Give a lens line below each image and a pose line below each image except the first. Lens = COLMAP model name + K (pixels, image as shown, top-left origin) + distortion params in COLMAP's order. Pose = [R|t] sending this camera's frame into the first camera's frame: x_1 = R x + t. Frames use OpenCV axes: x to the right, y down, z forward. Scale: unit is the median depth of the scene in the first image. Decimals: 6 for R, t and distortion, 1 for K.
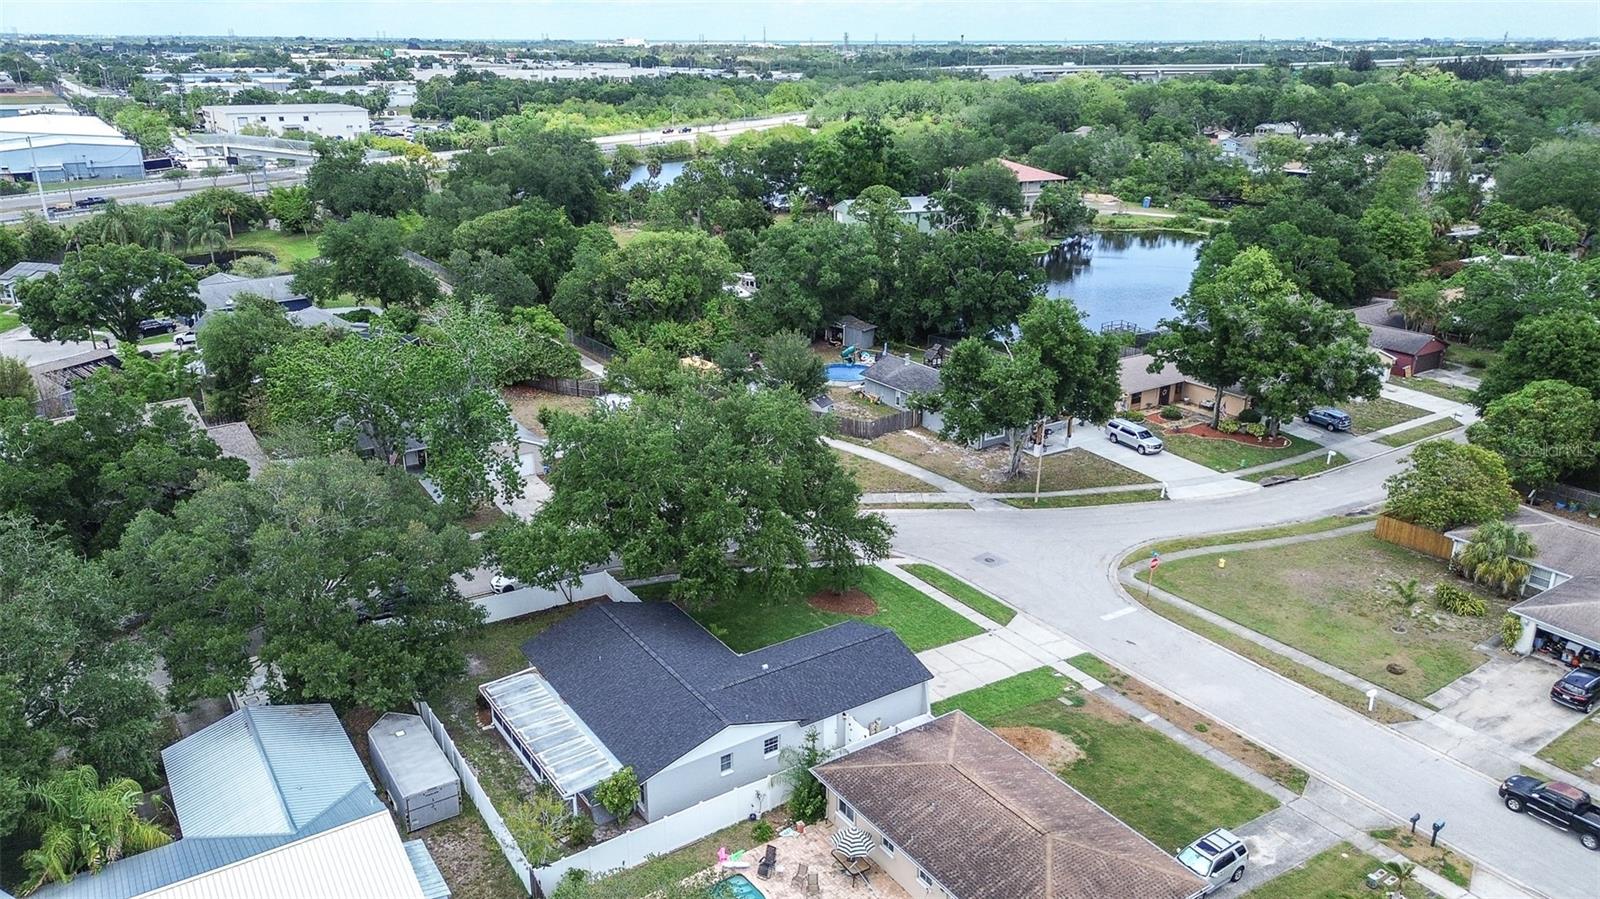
lens RADIAL K [[1132.5, 0, 800.0], [0, 1132.5, 449.5], [0, 0, 1]] dist [0.066849, -0.102244]
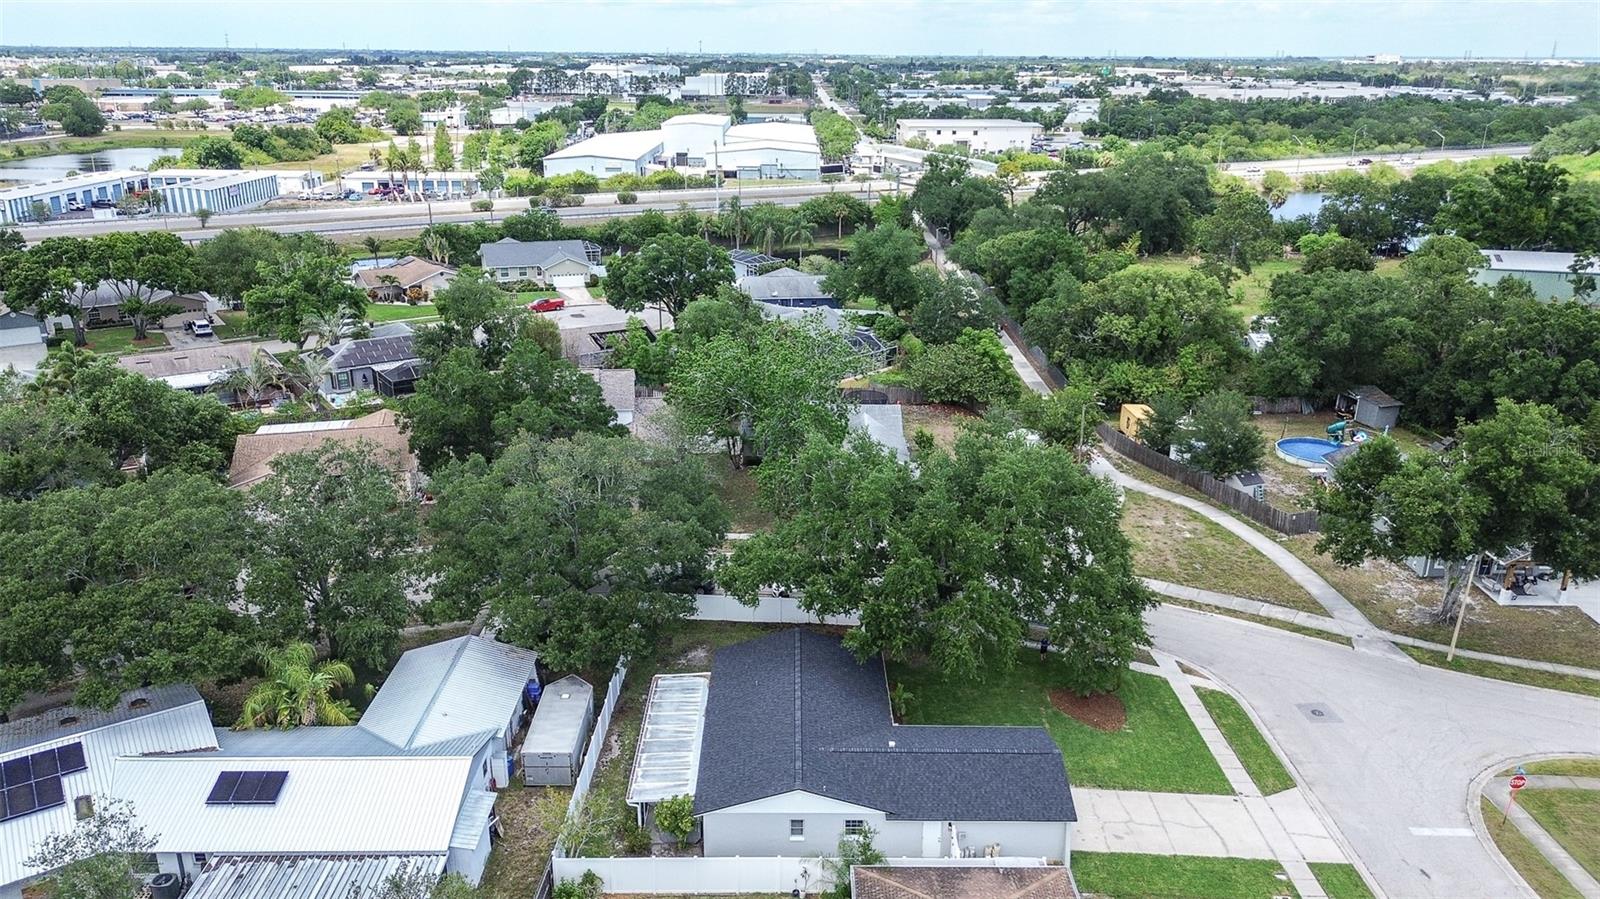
lens RADIAL K [[1140.3, 0, 800.0], [0, 1140.3, 449.5], [0, 0, 1]] dist [0.051232, -0.070527]
pose [[0.832744, 0.179555, -0.523734, 0.217280], [-0.187658, 0.981495, 0.038113, -0.039272], [0.520885, 0.066544, 0.851029, 0.100213]]
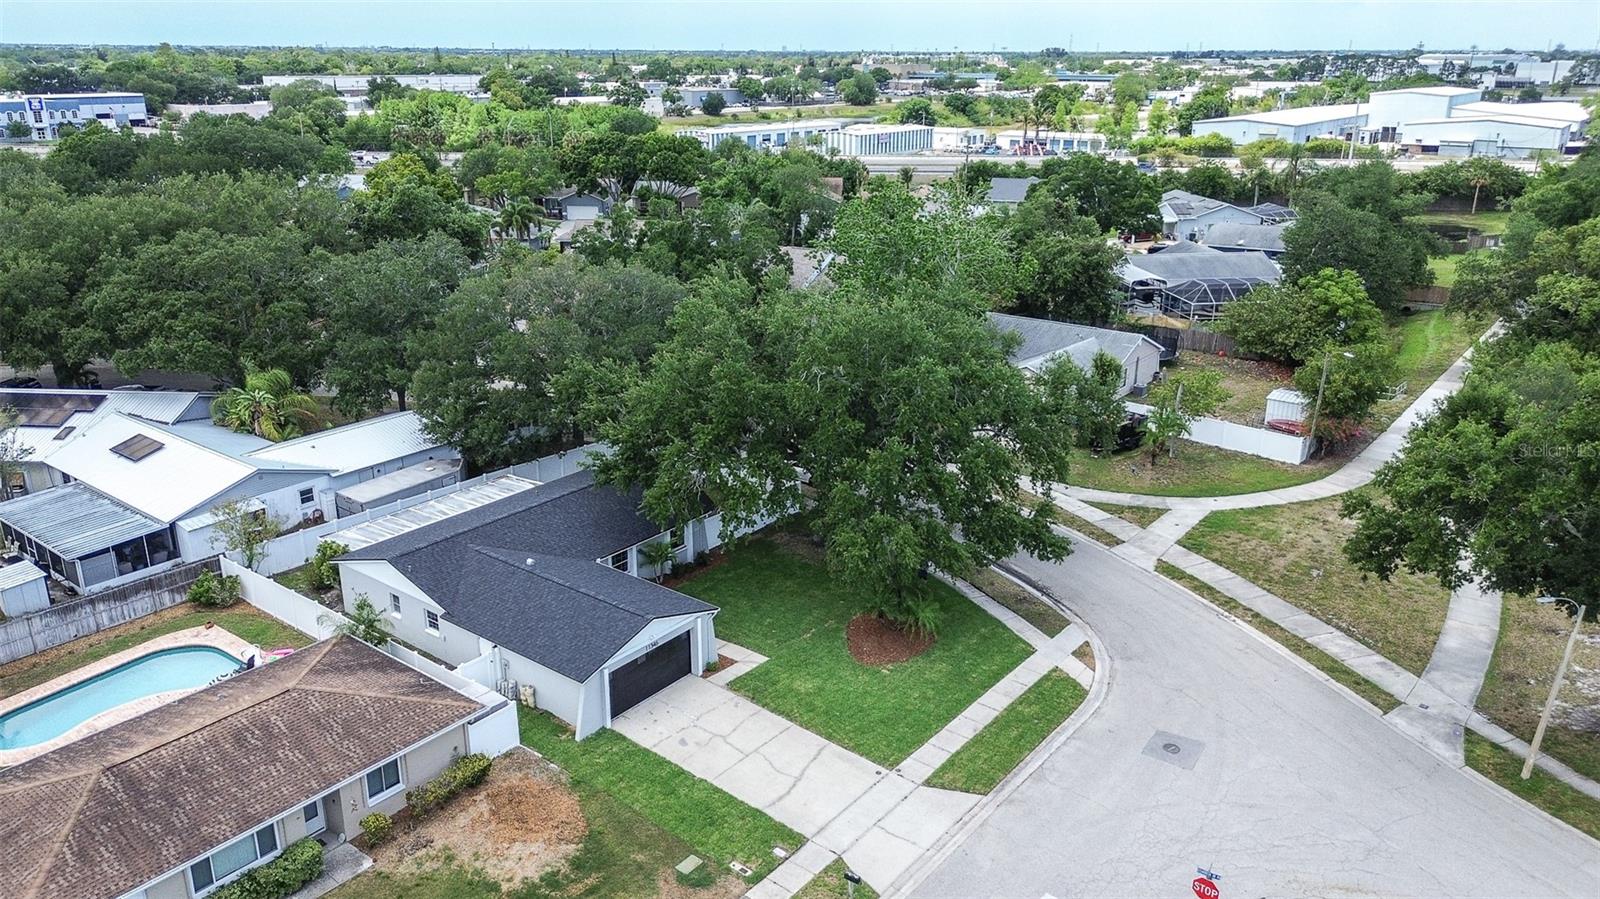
lens RADIAL K [[1153.6, 0, 800.0], [0, 1153.6, 449.5], [0, 0, 1]] dist [0.009590, -0.001658]
pose [[0.310062, 0.302799, -0.901207, 0.477205], [-0.316681, 0.926685, 0.202405, -0.073588], [0.896424, 0.222637, 0.383220, 0.521119]]
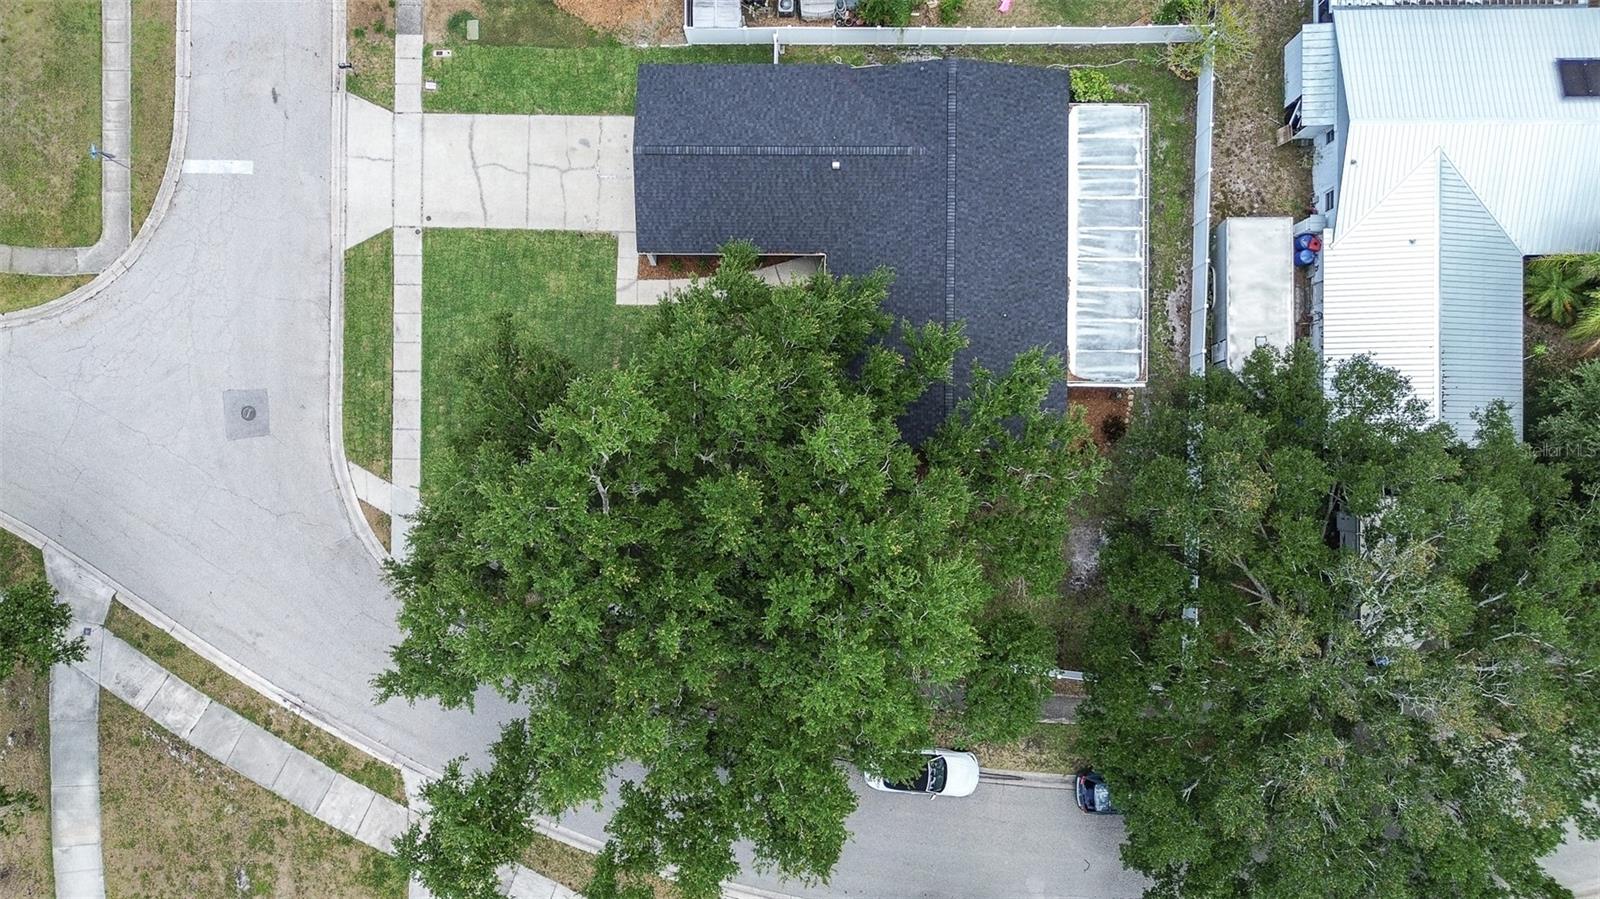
lens RADIAL K [[1153.6, 0, 800.0], [0, 1153.6, 449.5], [0, 0, 1]] dist [0.009590, -0.001658]
pose [[-0.824066, -0.565951, 0.024803, -0.084583], [0.209273, -0.263446, 0.941701, -0.360445], [-0.526422, 0.781215, 0.335535, 0.564416]]
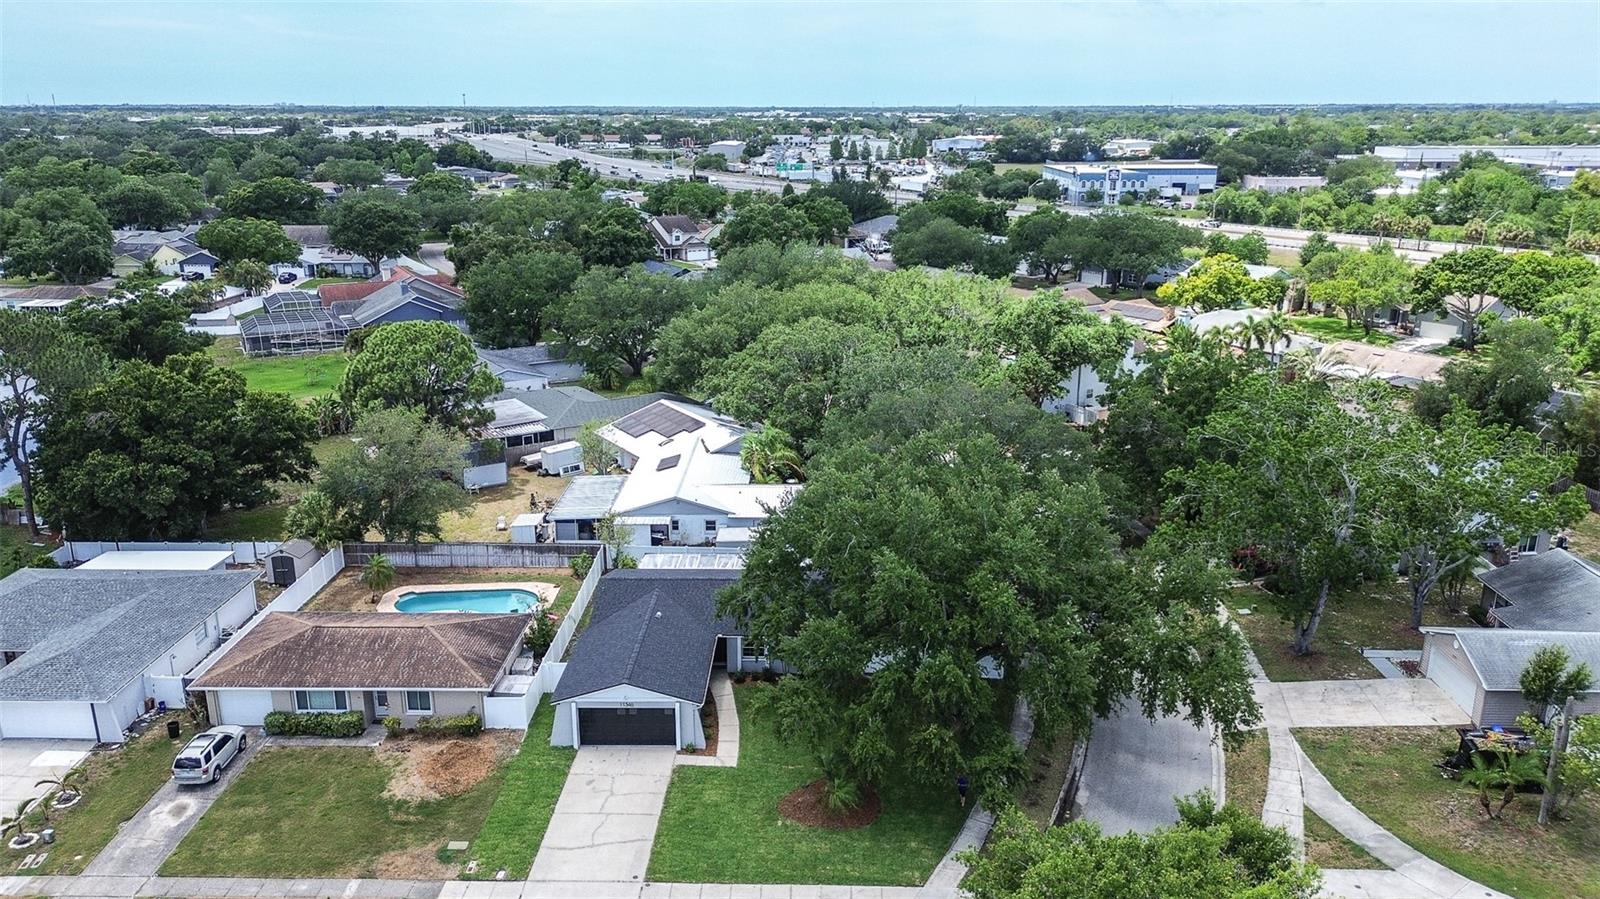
lens RADIAL K [[1132.5, 0, 800.0], [0, 1132.5, 449.5], [0, 0, 1]] dist [0.066849, -0.102244]
pose [[-0.572875, 0.225202, -0.788098, 0.439259], [-0.277933, 0.851175, 0.445258, -0.286440], [0.771082, 0.474115, -0.425026, 0.927043]]
